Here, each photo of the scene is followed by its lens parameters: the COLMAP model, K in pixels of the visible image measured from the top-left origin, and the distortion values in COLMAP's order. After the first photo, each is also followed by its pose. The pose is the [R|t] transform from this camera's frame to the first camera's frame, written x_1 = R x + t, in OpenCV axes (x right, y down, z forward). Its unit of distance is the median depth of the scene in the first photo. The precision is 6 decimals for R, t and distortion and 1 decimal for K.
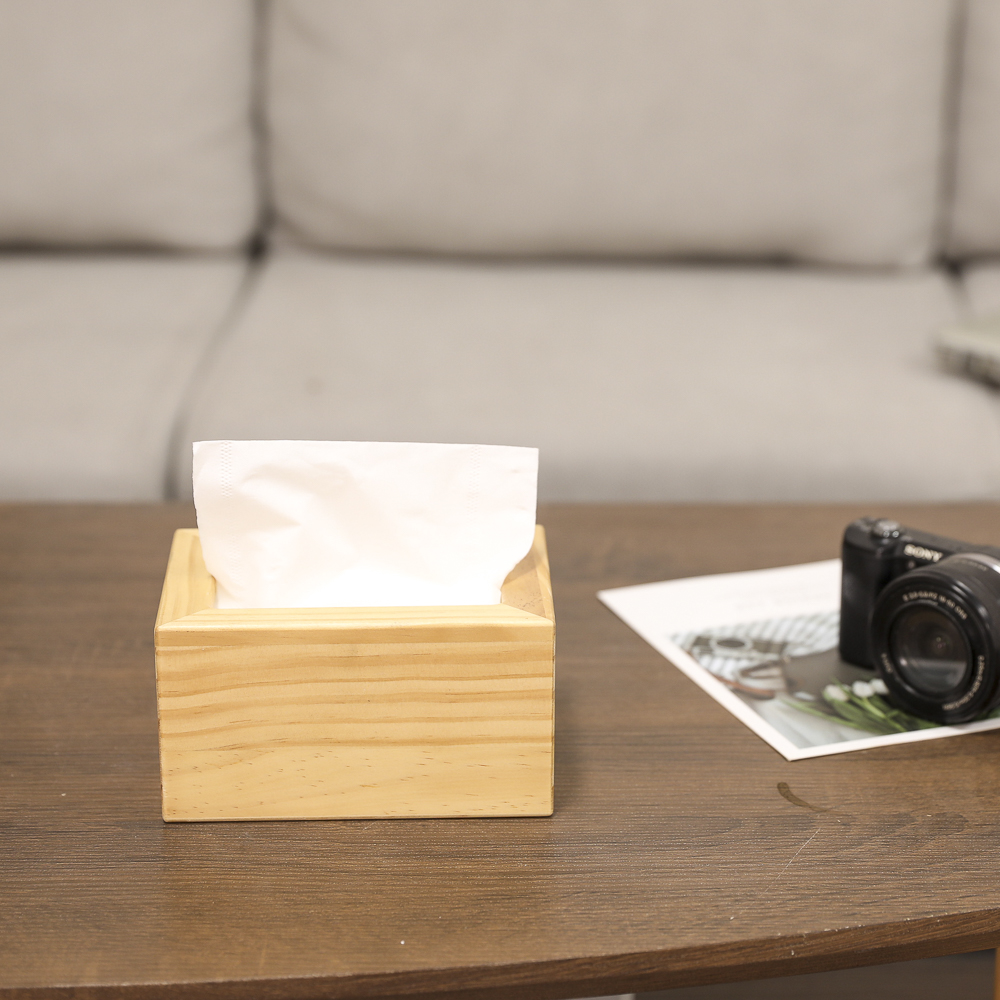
lens RADIAL K [[3360.8, 0, 509.4], [0, 3360.8, 507.4], [0, 0, 1]] dist [0.202248, 0.000000]
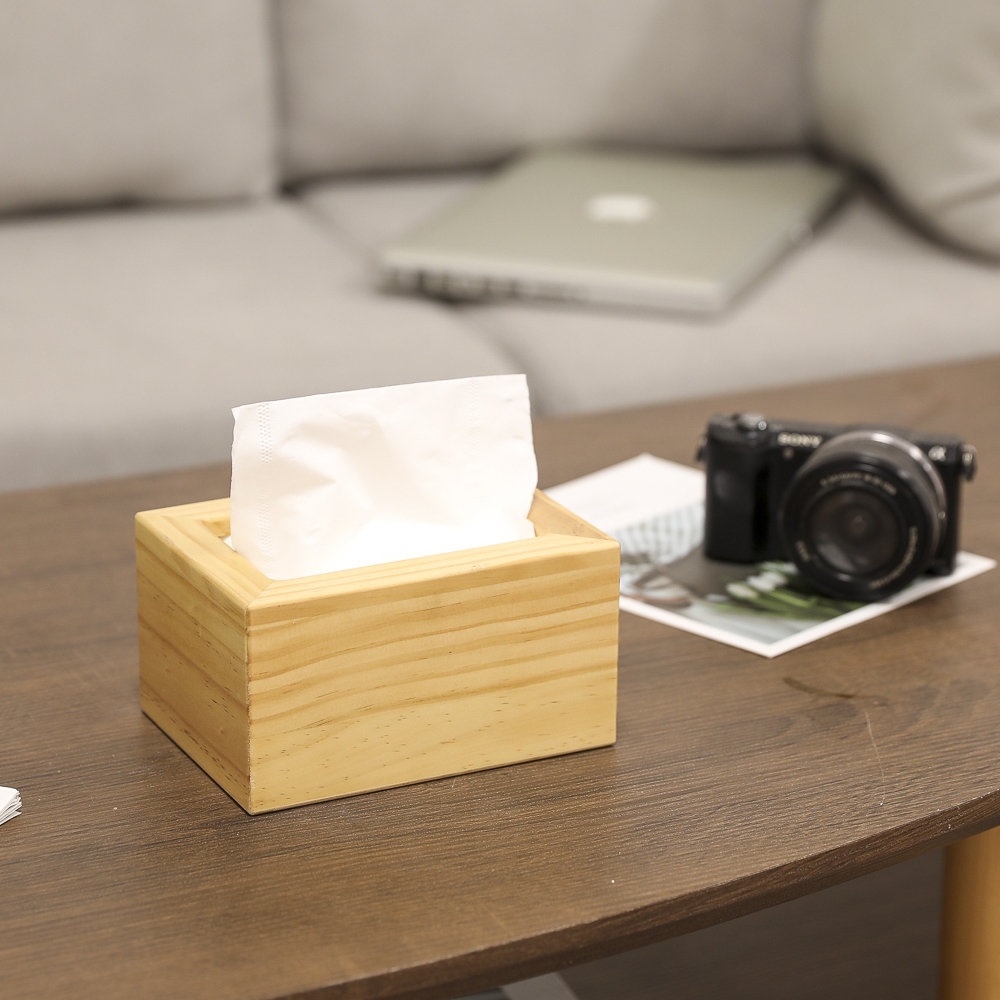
lens RADIAL K [[3695.8, 0, 490.8], [0, 3695.8, 493.2], [0, 0, 1]] dist [0.320047, 0.000000]
pose [[0.908509, -0.133065, 0.396113, -0.440501], [0.133346, 0.990703, 0.026966, -0.013973], [-0.396019, 0.028321, 0.917806, 0.030024]]
